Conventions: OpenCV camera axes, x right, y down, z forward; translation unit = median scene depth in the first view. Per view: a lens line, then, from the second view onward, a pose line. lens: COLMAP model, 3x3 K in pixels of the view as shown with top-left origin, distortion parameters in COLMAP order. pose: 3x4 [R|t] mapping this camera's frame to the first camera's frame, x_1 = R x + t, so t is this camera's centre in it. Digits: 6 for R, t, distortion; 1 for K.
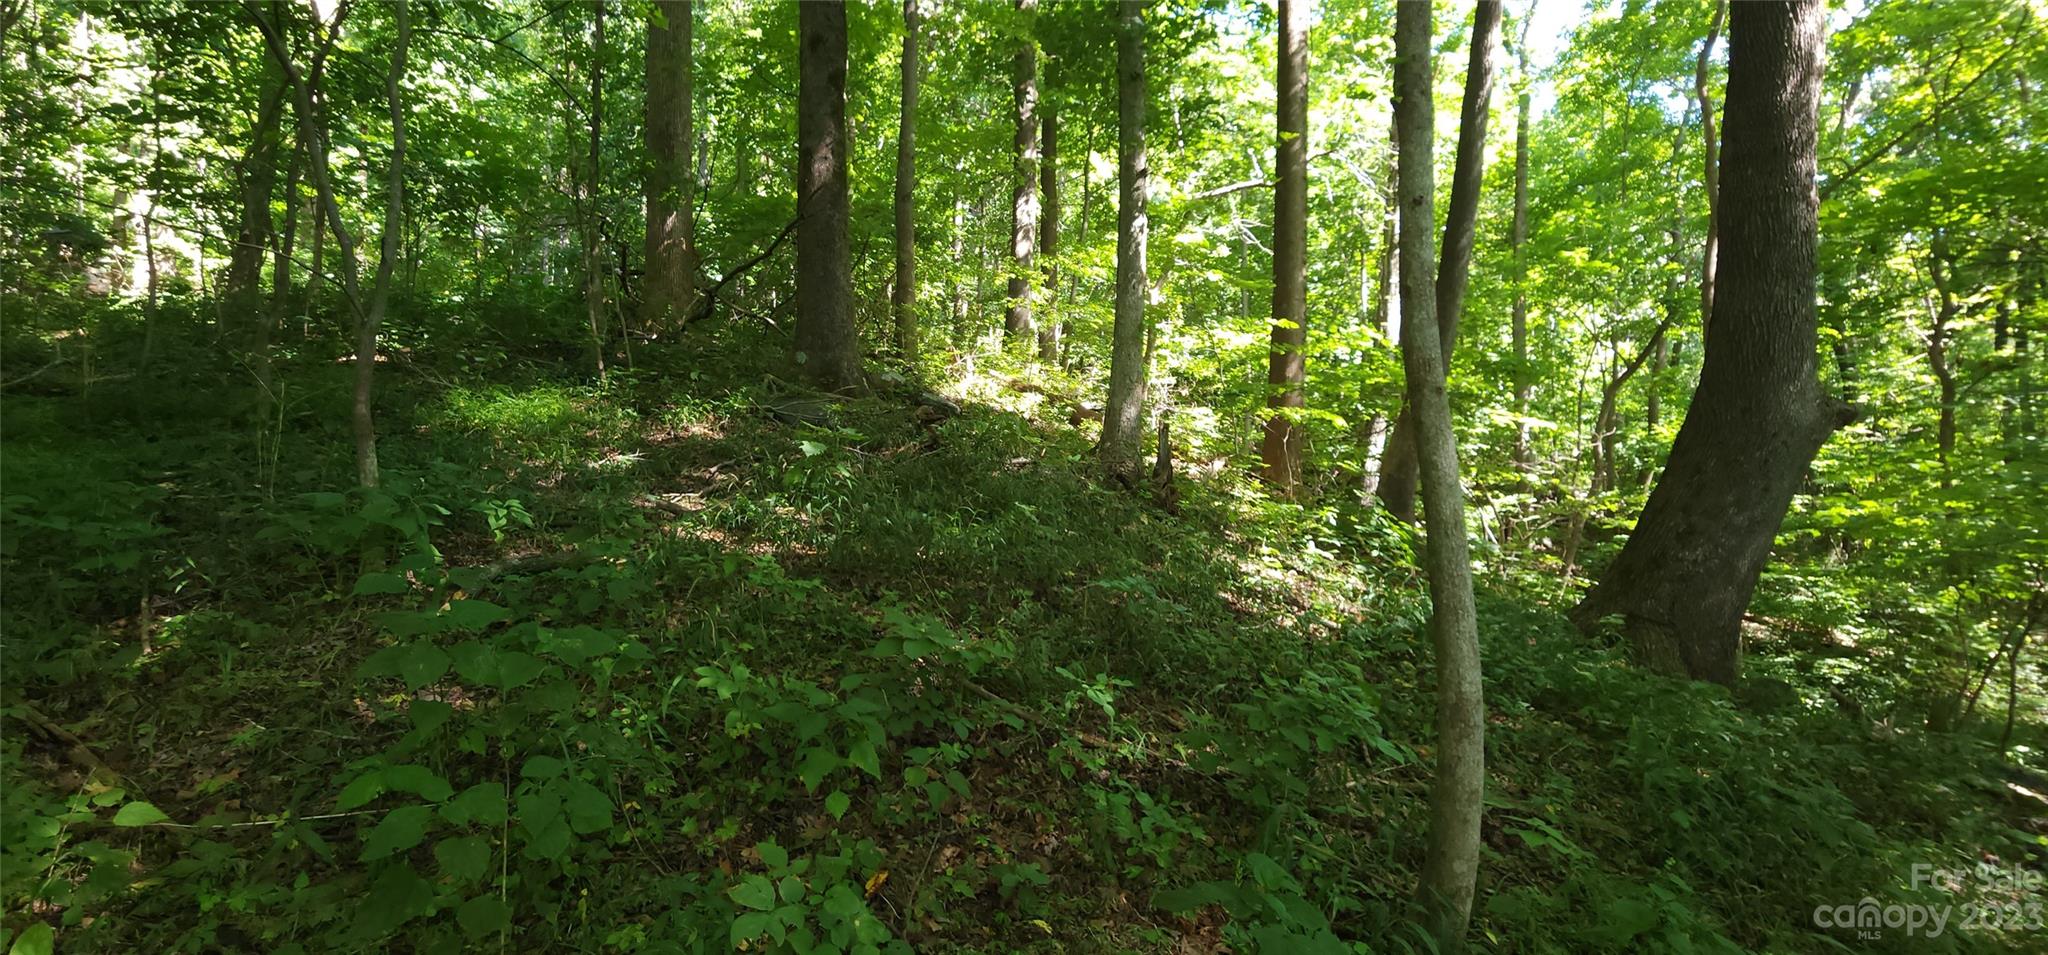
lens RADIAL K [[836.4, 0, 1025.9], [0, 836.4, 487.4], [0, 0, 1]] dist [0.007761, -0.008750]
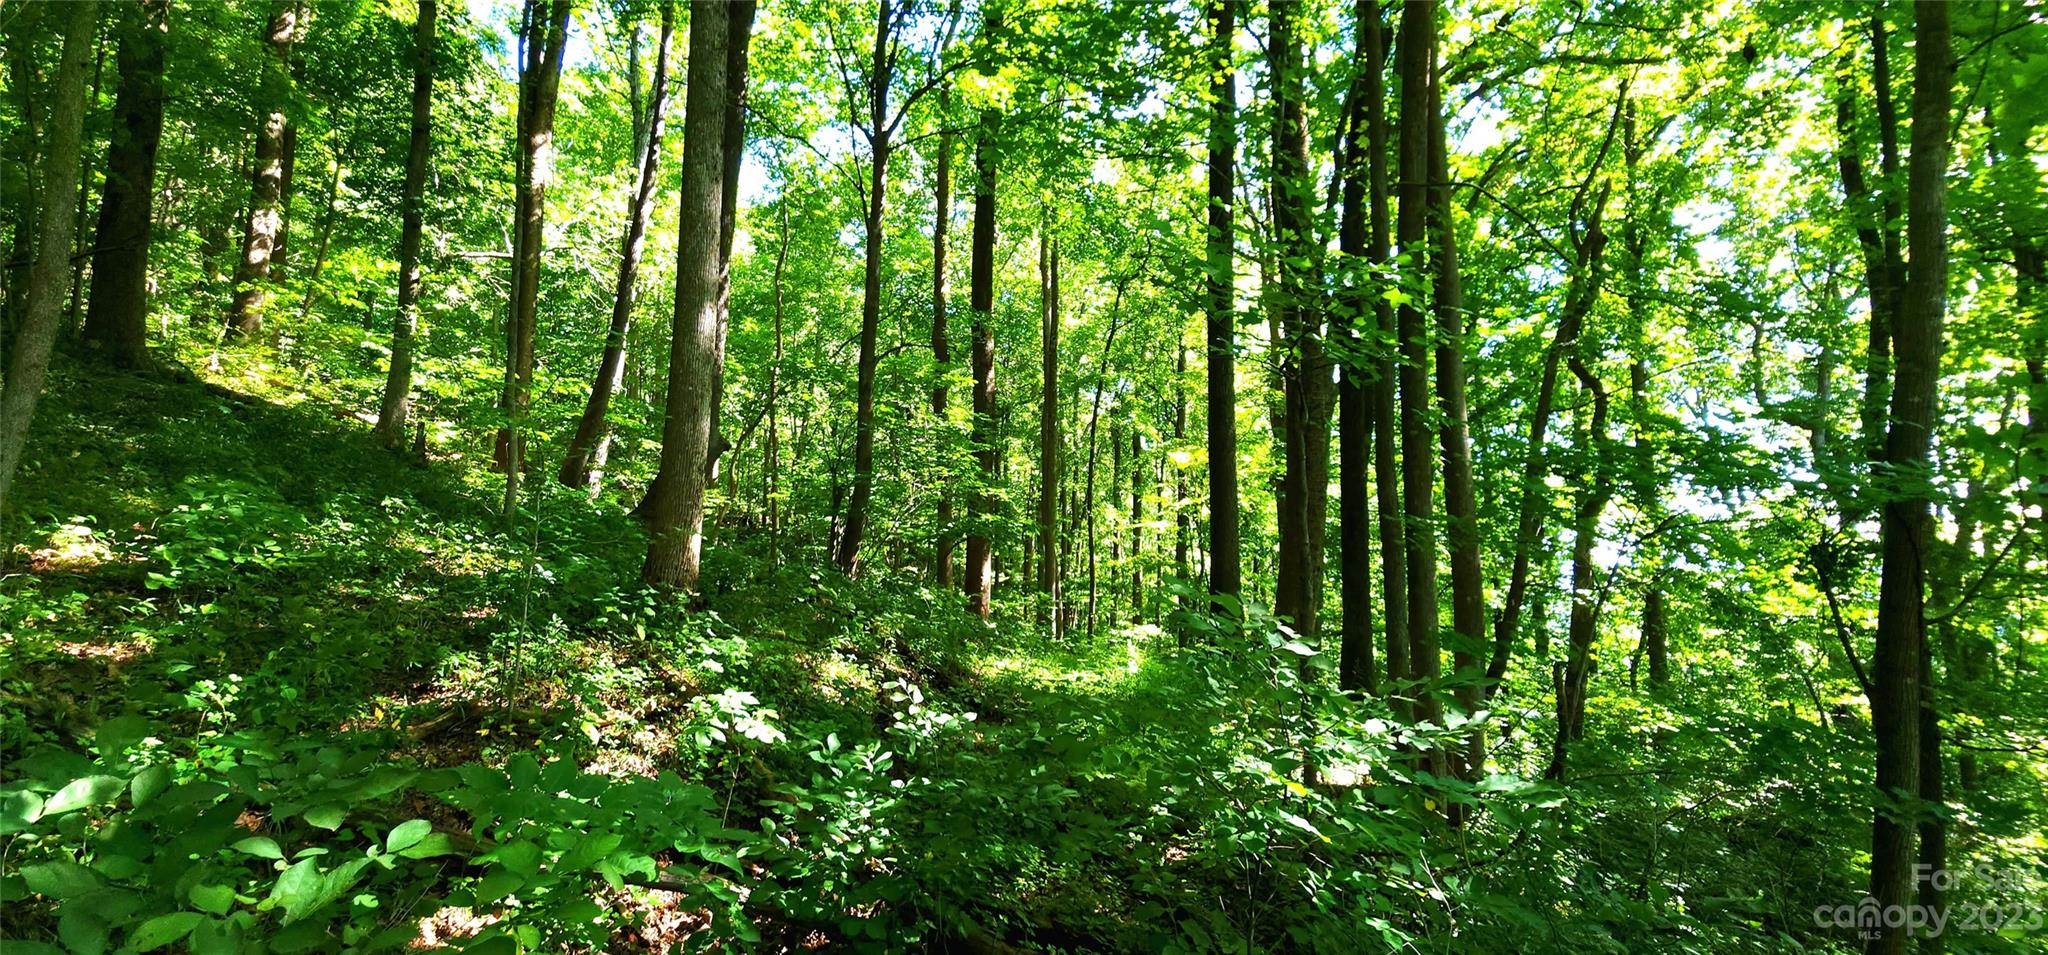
lens RADIAL K [[834.6, 0, 1023.7], [0, 834.6, 482.2], [0, 0, 1]] dist [0.008328, -0.008546]
pose [[0.682668, 0.063850, 0.727934, -0.170621], [-0.022509, 0.997540, -0.066389, 0.096184], [-0.730382, 0.028936, 0.682425, -0.794498]]
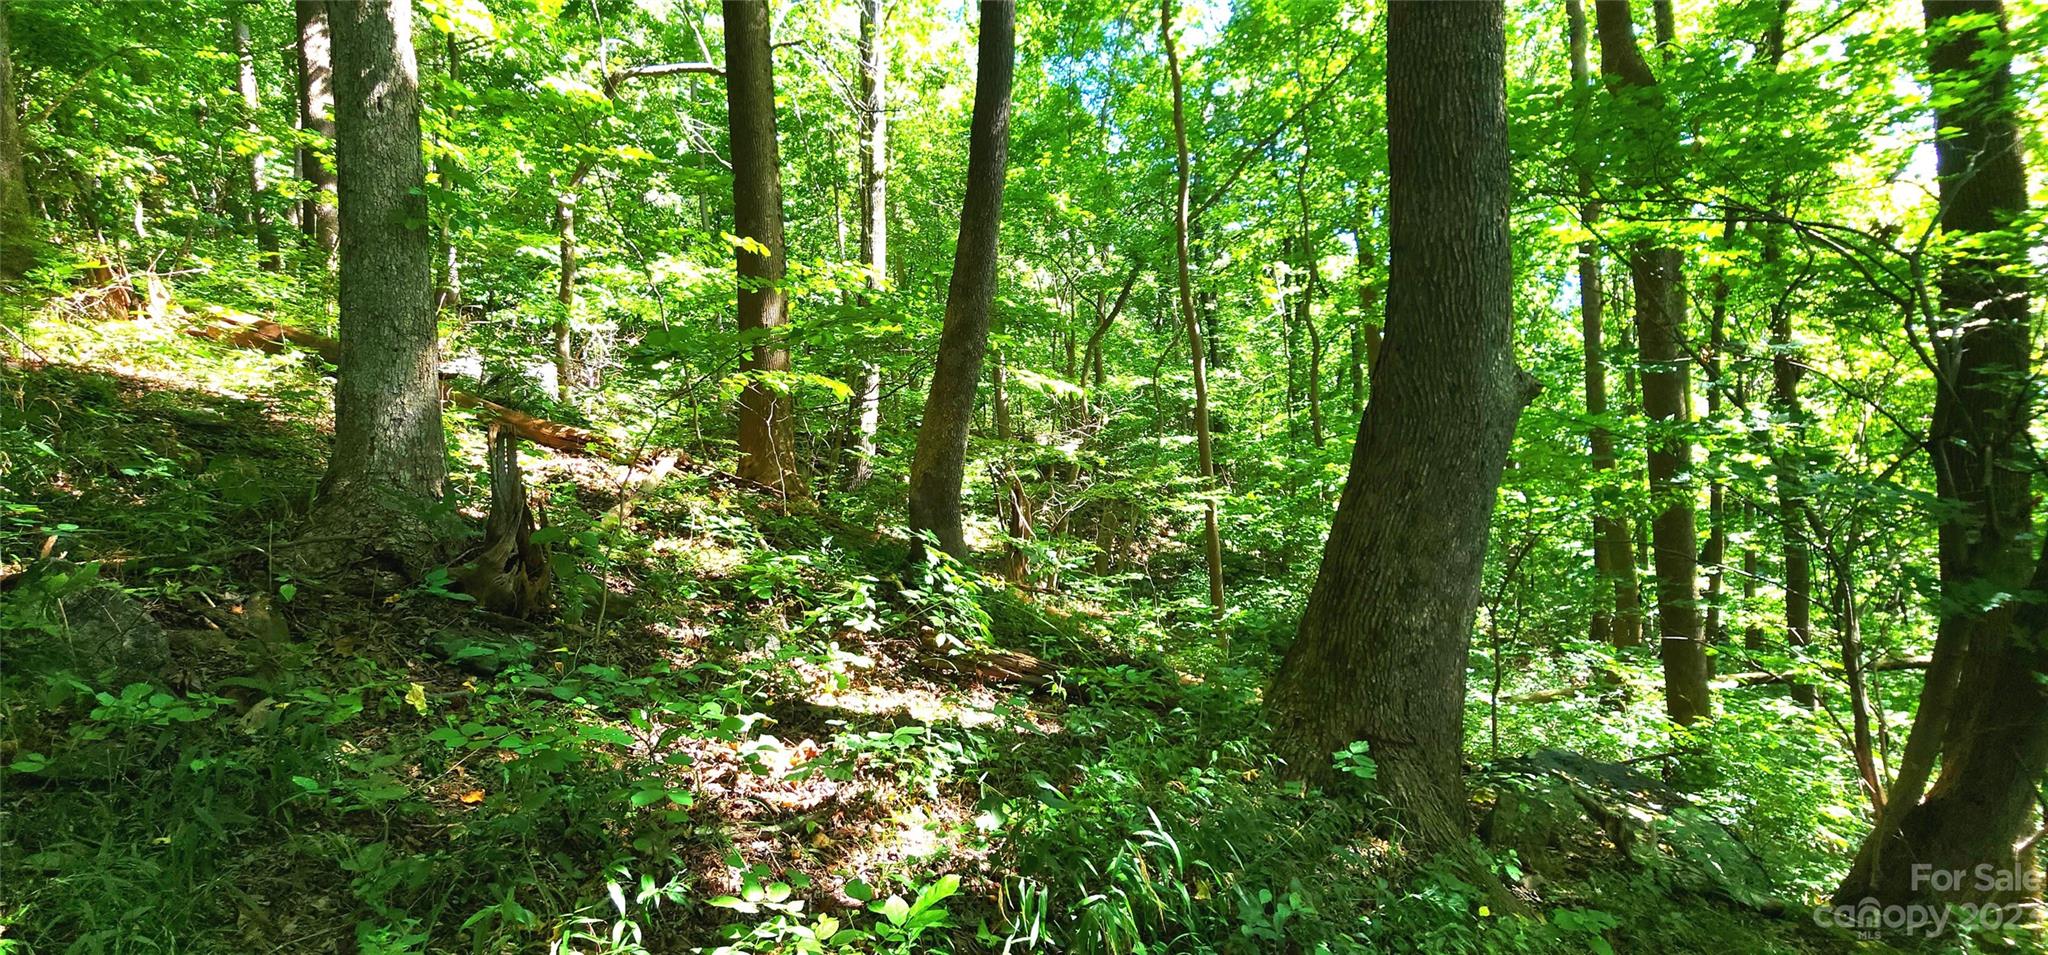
lens RADIAL K [[834.6, 0, 1023.7], [0, 834.6, 482.2], [0, 0, 1]] dist [0.008328, -0.008546]
pose [[0.828603, -0.087834, 0.552904, 0.105935], [0.056571, 0.995697, 0.073398, -0.045571], [-0.556972, -0.029539, 0.830006, 0.333295]]
